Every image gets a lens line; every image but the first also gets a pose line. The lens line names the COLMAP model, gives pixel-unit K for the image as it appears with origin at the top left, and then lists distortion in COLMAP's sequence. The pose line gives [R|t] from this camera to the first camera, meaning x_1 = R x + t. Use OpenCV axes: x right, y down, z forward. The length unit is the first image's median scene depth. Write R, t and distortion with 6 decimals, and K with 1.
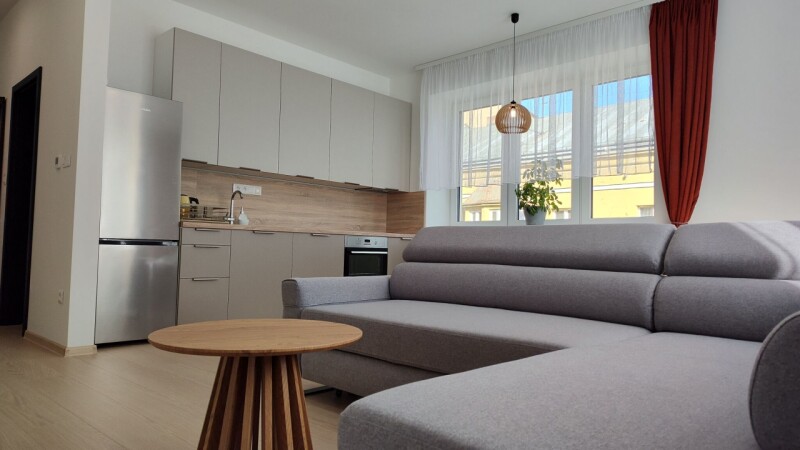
lens RADIAL K [[560.1, 0, 407.4], [0, 560.1, 225.0], [0, 0, 1]] dist [0.043052, -0.038909]
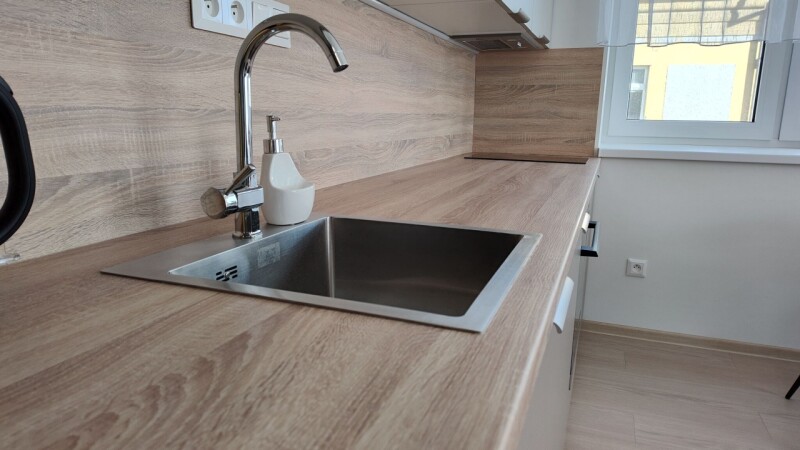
lens RADIAL K [[560.1, 0, 414.6], [0, 560.1, 228.7], [0, 0, 1]] dist [0.043052, -0.038909]
pose [[0.920961, -0.082966, 0.380720, -0.329621], [-0.016932, 0.967625, 0.251822, -0.043784], [-0.389287, -0.238365, 0.889741, 0.822489]]
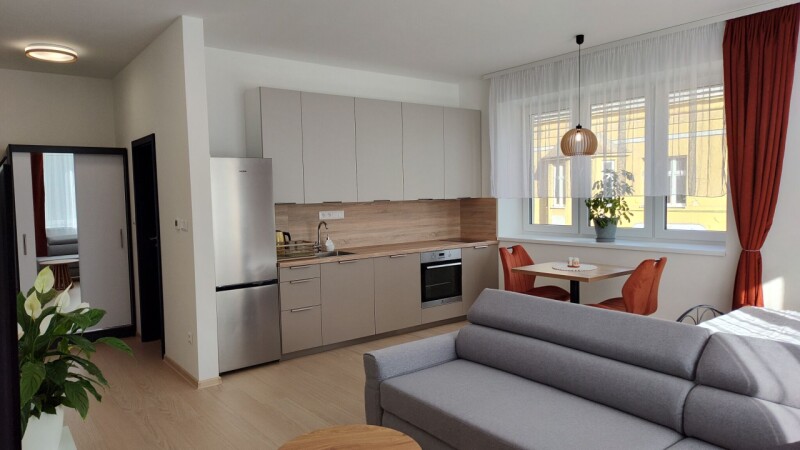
lens RADIAL K [[560.1, 0, 398.6], [0, 560.1, 230.3], [0, 0, 1]] dist [0.043052, -0.038909]
pose [[0.985483, -0.031567, -0.166815, 0.030738], [0.050702, 0.992444, 0.111731, -0.158354], [0.162028, -0.118567, 0.979637, -0.067671]]
